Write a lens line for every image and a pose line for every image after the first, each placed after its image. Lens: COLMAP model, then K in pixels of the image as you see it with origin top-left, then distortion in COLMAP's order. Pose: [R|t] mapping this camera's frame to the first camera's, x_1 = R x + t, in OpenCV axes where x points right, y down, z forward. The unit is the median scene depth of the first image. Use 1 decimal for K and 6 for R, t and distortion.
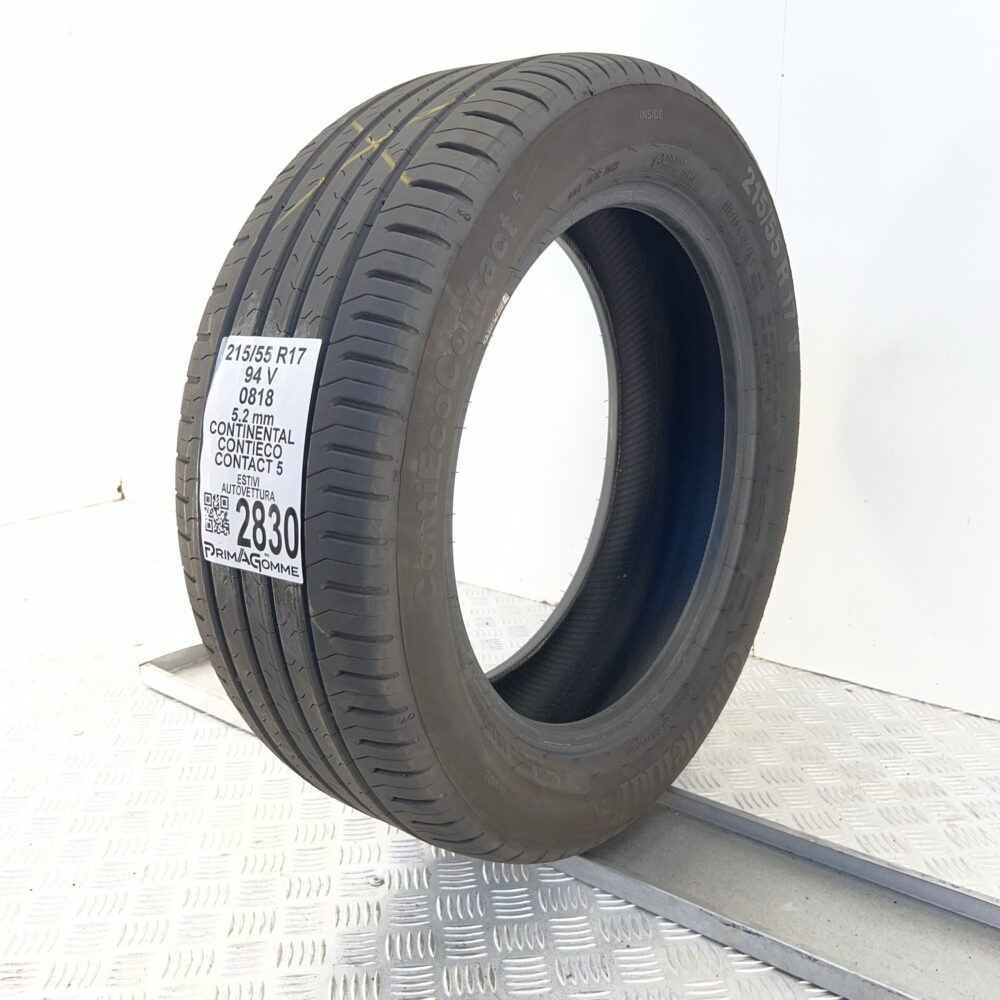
lens RADIAL K [[1034.1, 0, 498.2], [0, 1034.1, 506.9], [0, 0, 1]] dist [0.137641, -0.455929]
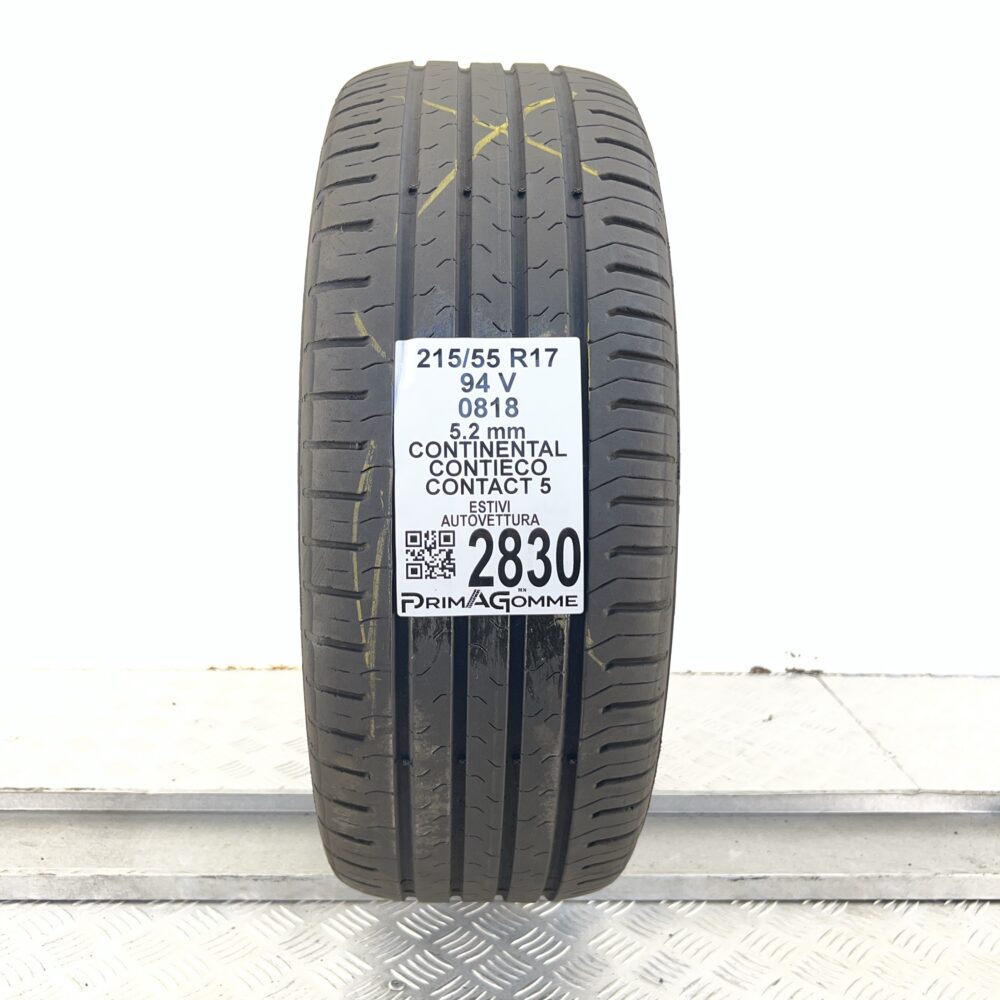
lens RADIAL K [[1034.1, 0, 498.2], [0, 1034.1, 506.9], [0, 0, 1]] dist [0.137641, -0.455929]
pose [[0.752050, -0.101518, 0.651241, -0.782776], [0.133560, 0.991041, 0.000254, -0.024436], [-0.645432, 0.086789, 0.758871, 0.358315]]
